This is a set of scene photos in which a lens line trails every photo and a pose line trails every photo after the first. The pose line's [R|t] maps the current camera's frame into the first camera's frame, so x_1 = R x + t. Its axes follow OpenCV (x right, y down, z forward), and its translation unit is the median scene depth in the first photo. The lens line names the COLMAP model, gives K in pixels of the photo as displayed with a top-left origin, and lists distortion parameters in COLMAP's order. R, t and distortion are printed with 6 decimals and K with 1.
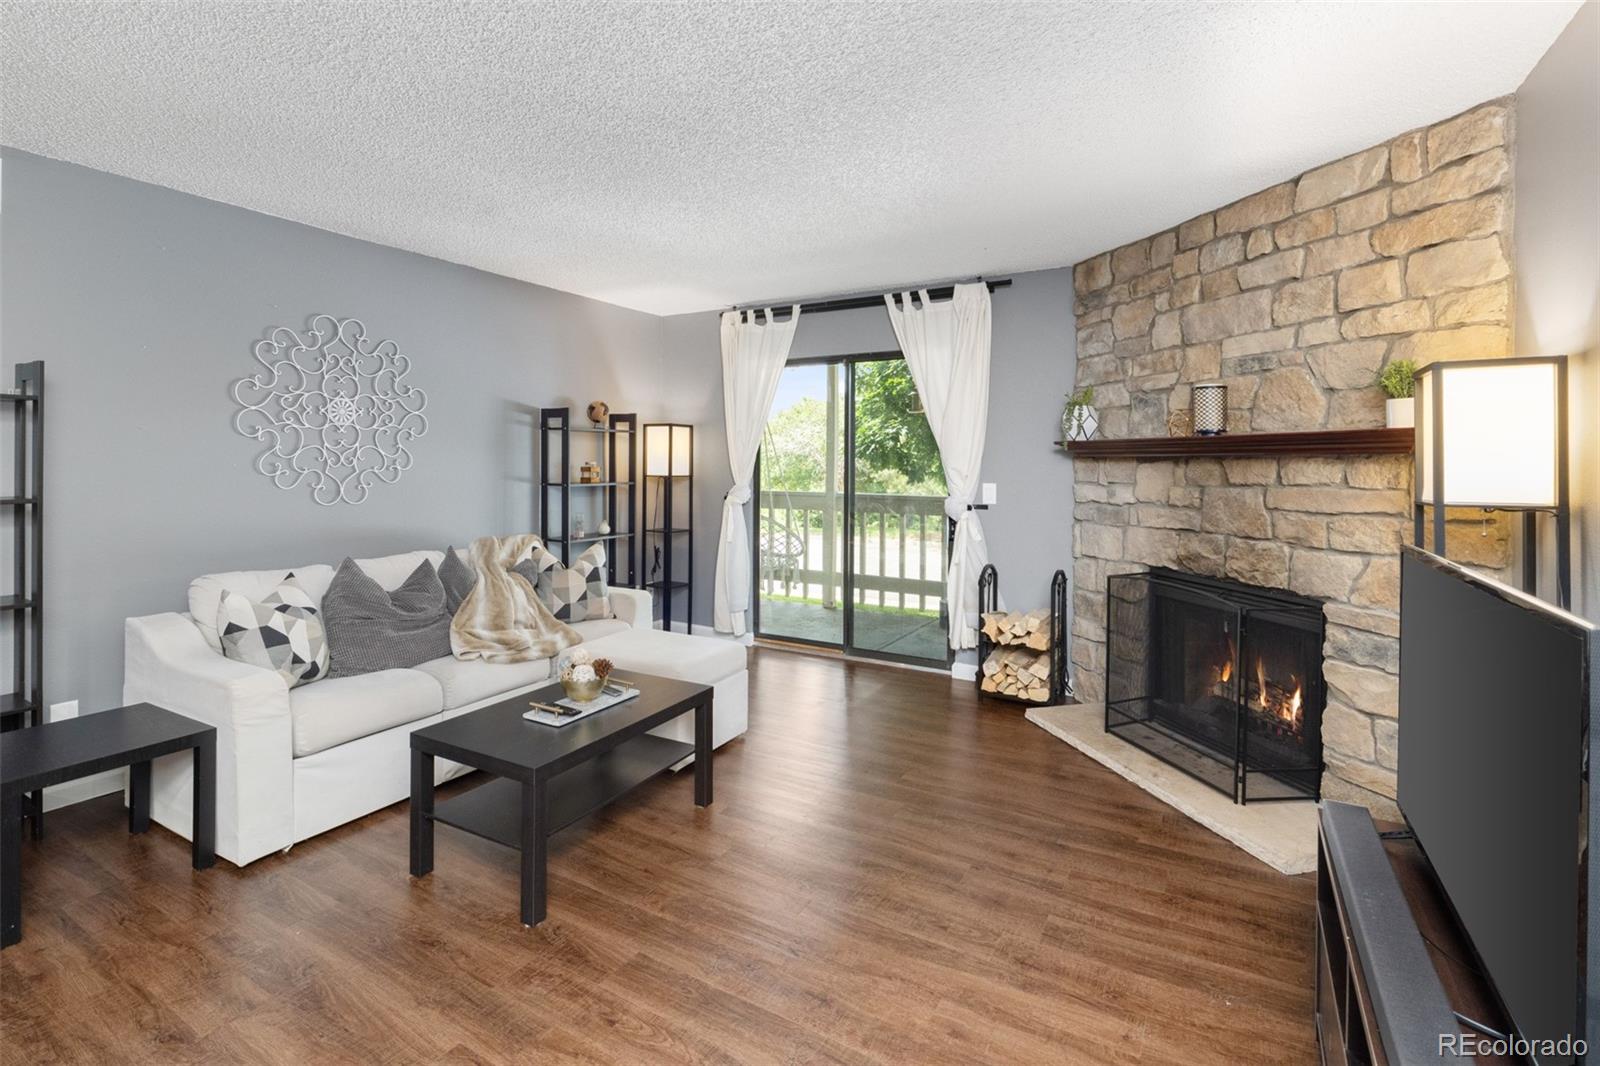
lens RADIAL K [[759.6, 0, 779.2], [0, 759.6, 460.8], [0, 0, 1]] dist [-0.008517, -0.001228]
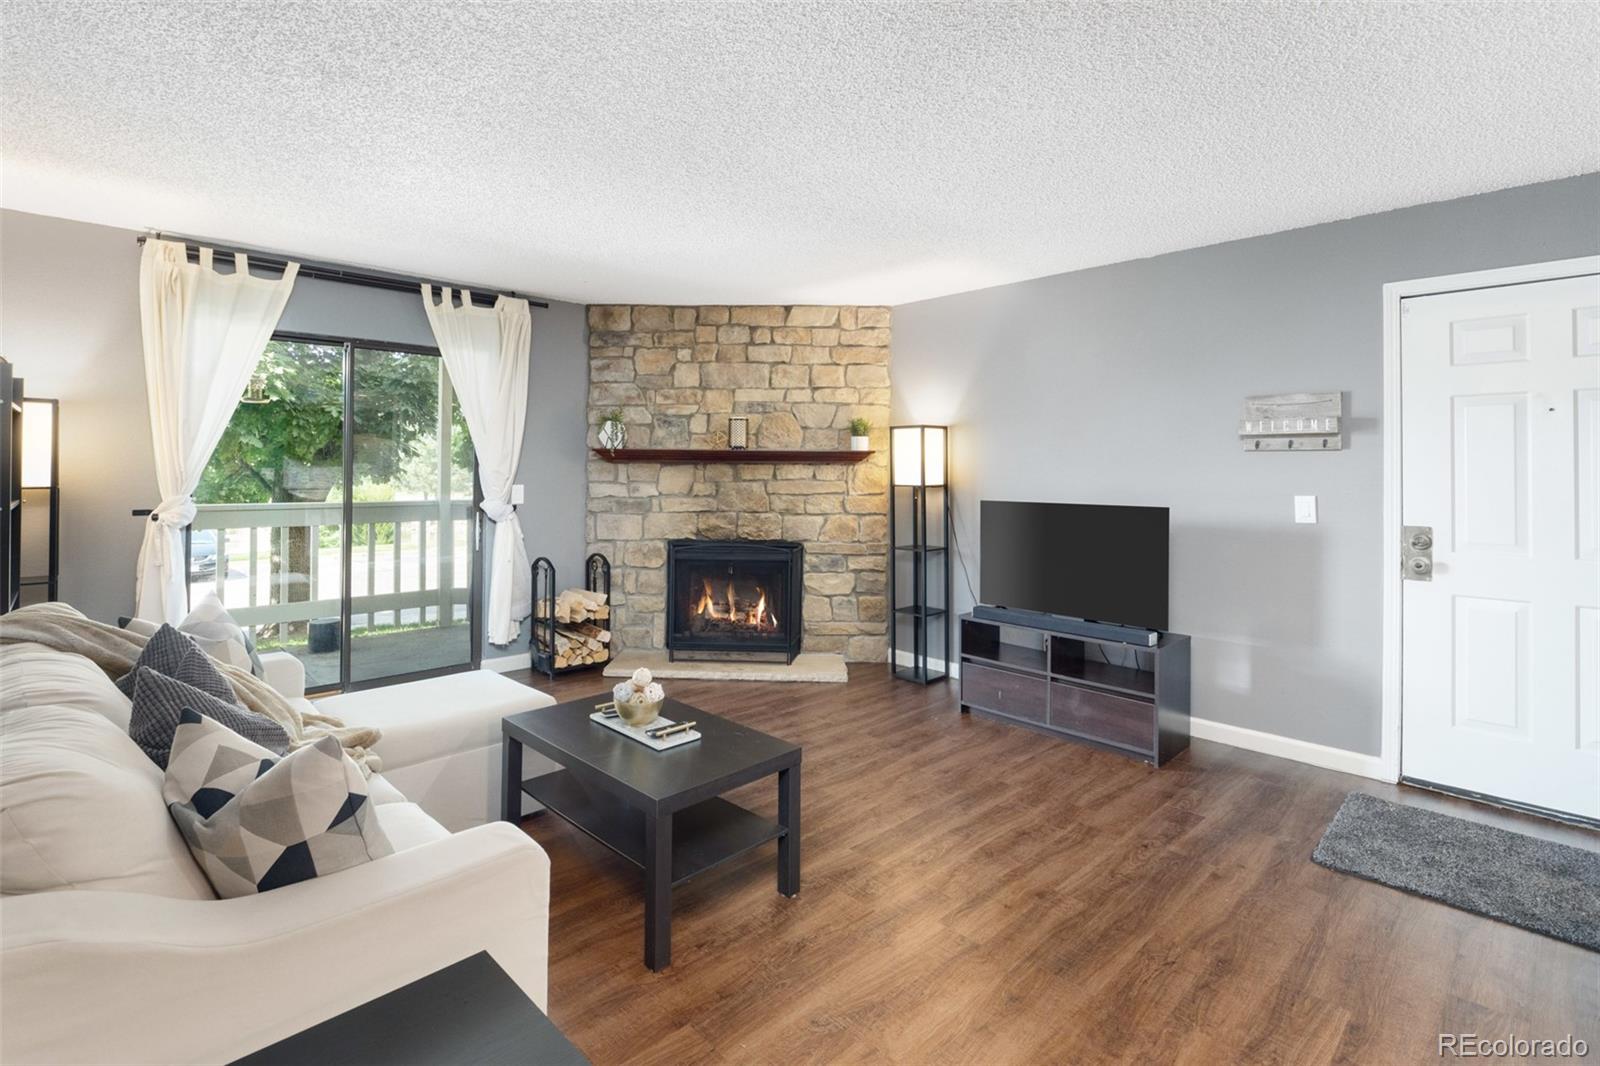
lens RADIAL K [[759.6, 0, 779.2], [0, 759.6, 460.8], [0, 0, 1]] dist [-0.008517, -0.001228]
pose [[0.265554, 0.005610, 0.964080, -0.890106], [-0.006701, 0.999970, -0.003973, -0.003778], [-0.964073, -0.005405, 0.265583, 0.469619]]
